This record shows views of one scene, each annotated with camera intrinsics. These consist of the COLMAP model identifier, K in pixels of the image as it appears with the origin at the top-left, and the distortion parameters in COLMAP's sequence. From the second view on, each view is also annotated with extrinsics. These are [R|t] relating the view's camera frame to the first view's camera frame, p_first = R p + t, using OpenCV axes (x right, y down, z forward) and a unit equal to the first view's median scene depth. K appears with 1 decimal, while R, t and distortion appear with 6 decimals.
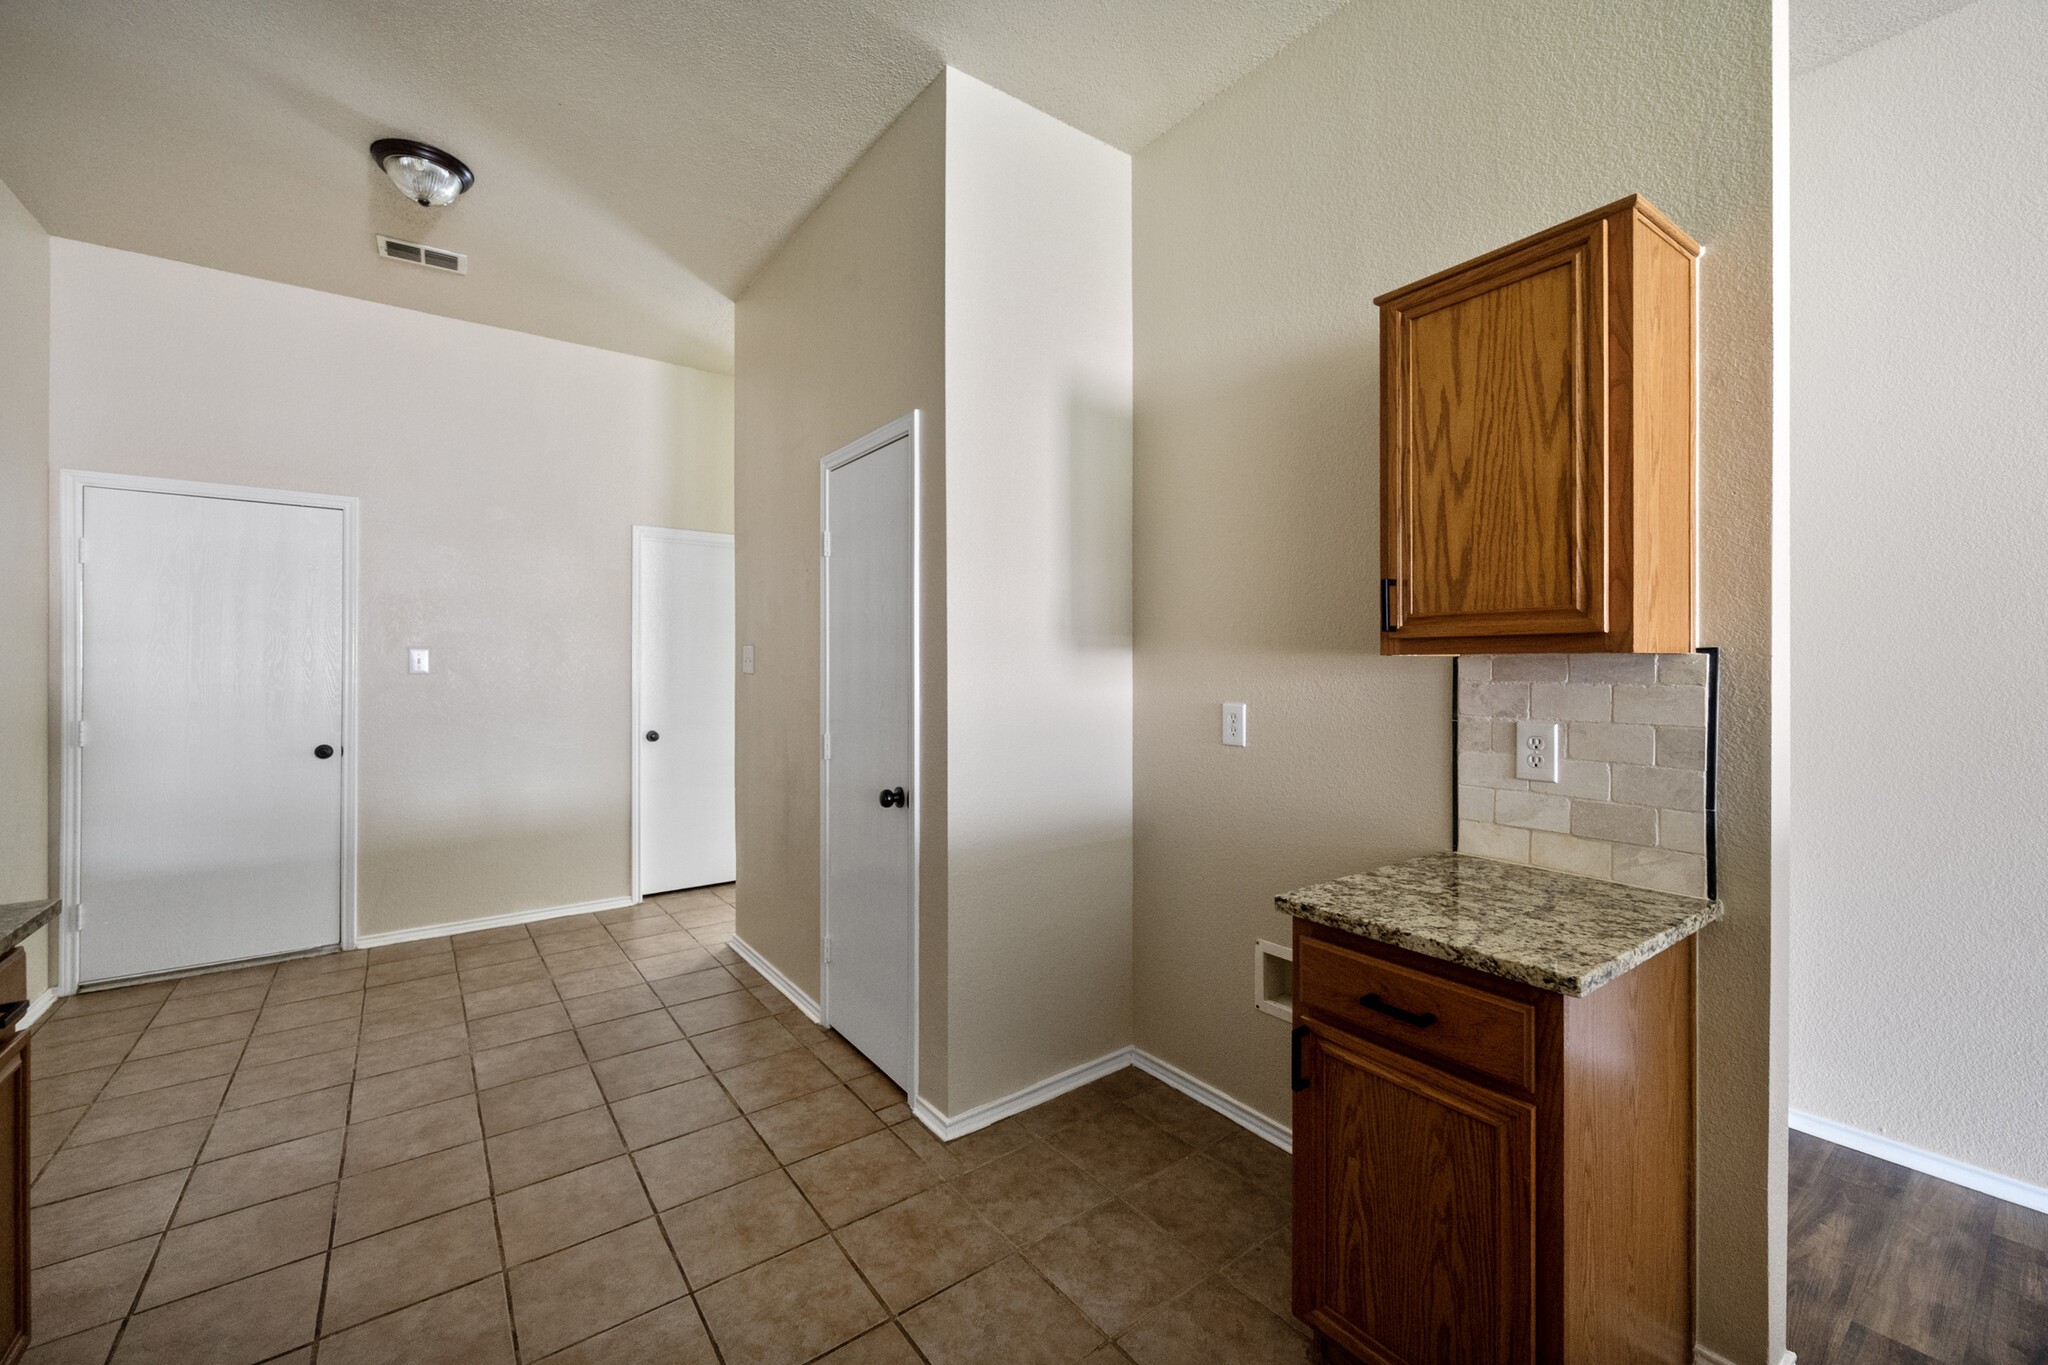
lens RADIAL K [[816.1, 0, 1033.7], [0, 816.1, 669.9], [0, 0, 1]] dist [-0.001127, 0.000133]
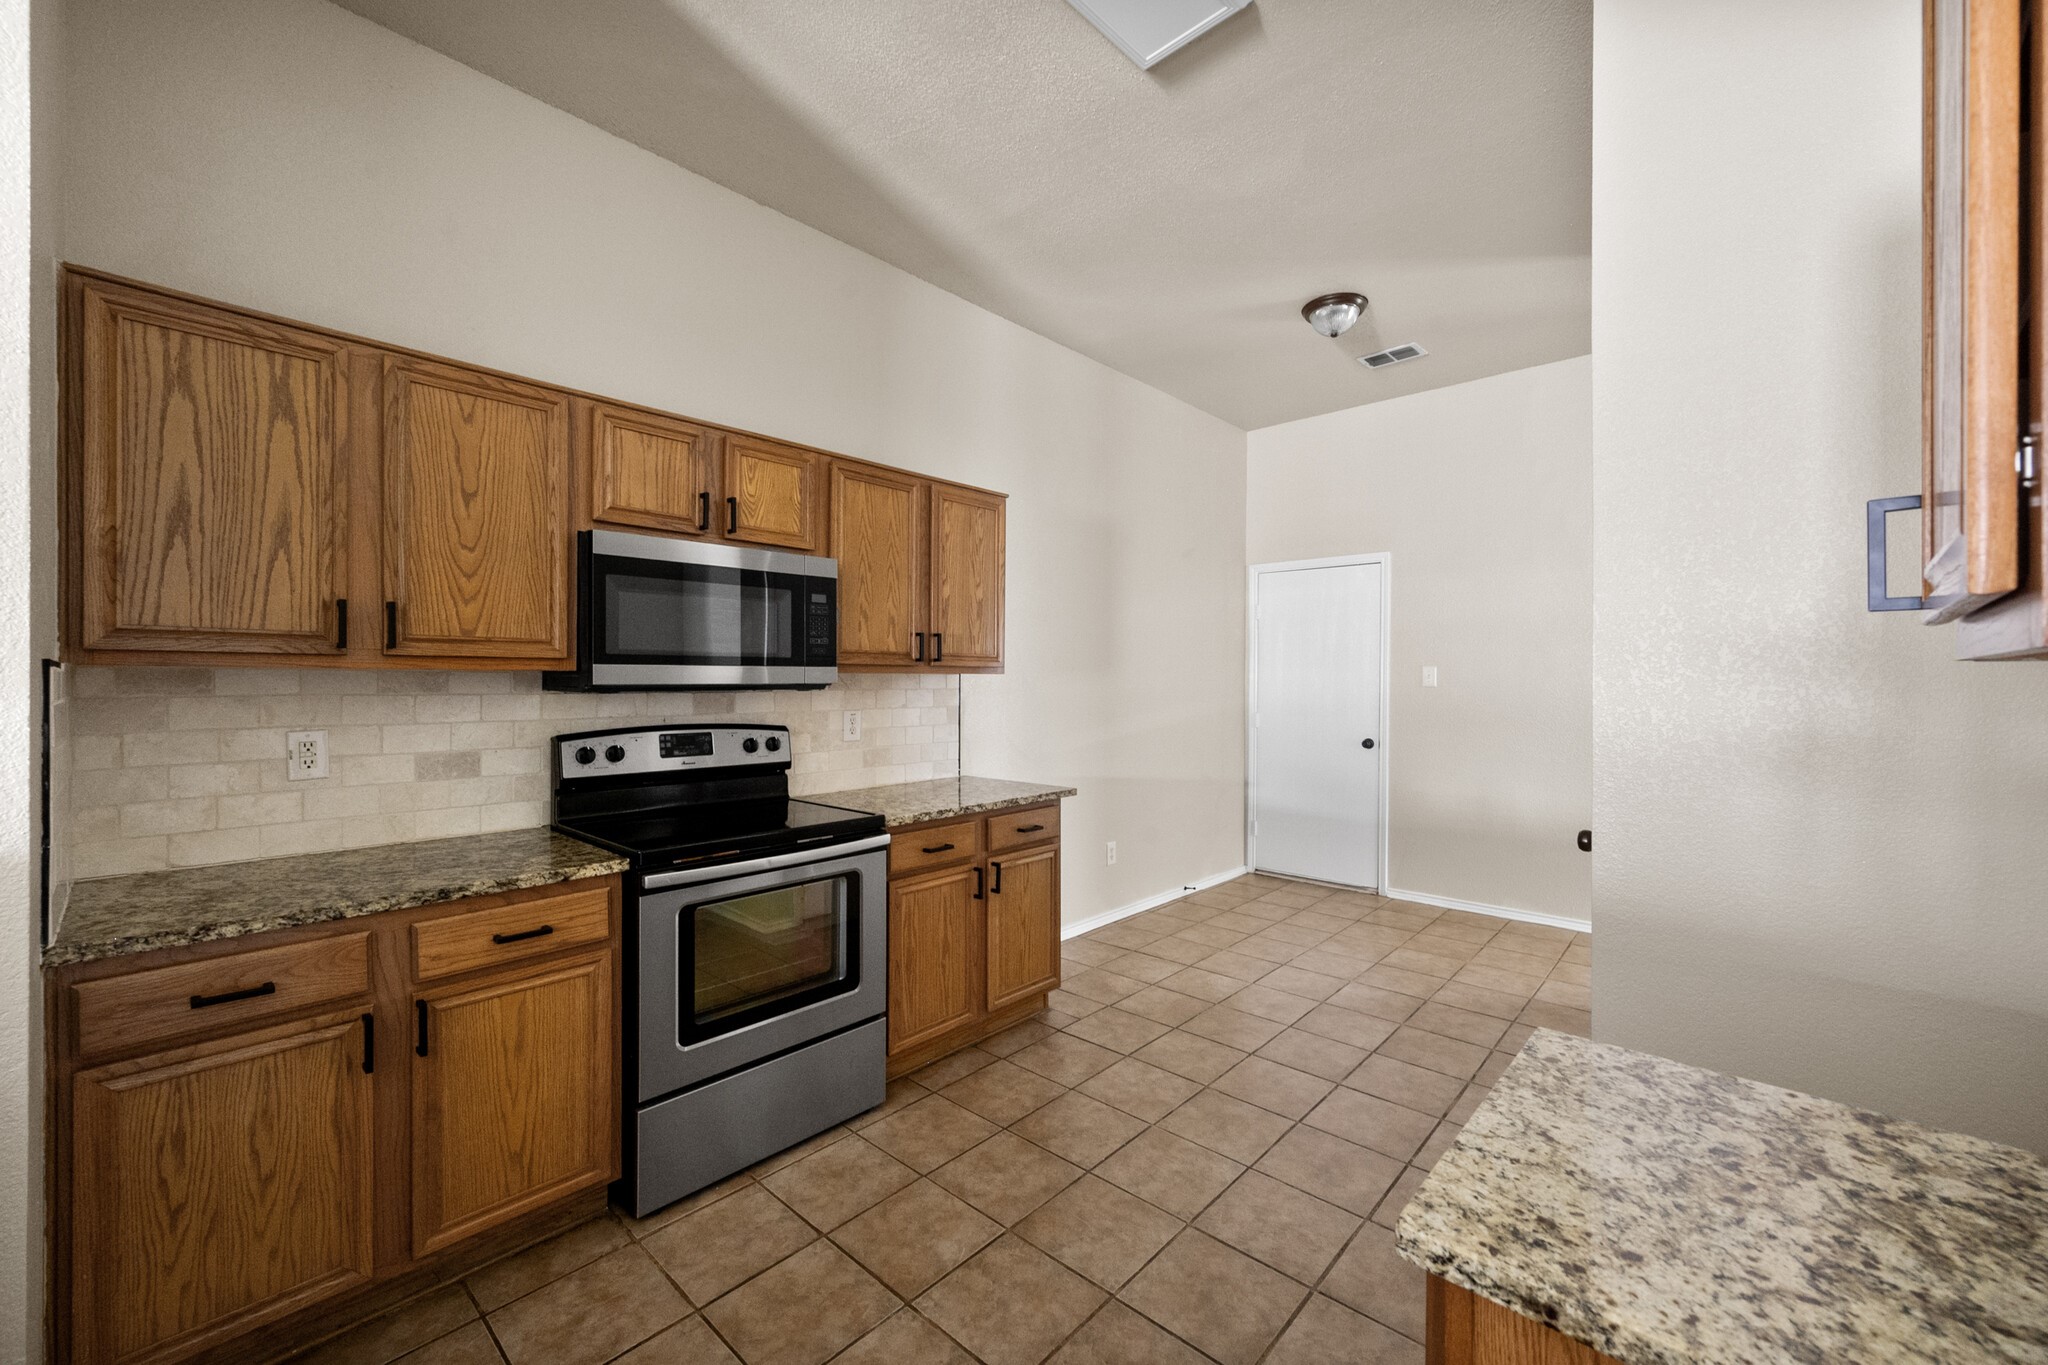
lens RADIAL K [[819.6, 0, 1027.3], [0, 819.6, 687.7], [0, 0, 1]] dist [-0.000300, 0.000003]
pose [[0.186591, 0.012793, -0.982354, 0.457489], [-0.008289, 0.999900, 0.011447, -0.004287], [0.982403, 0.006006, 0.186678, 0.239175]]
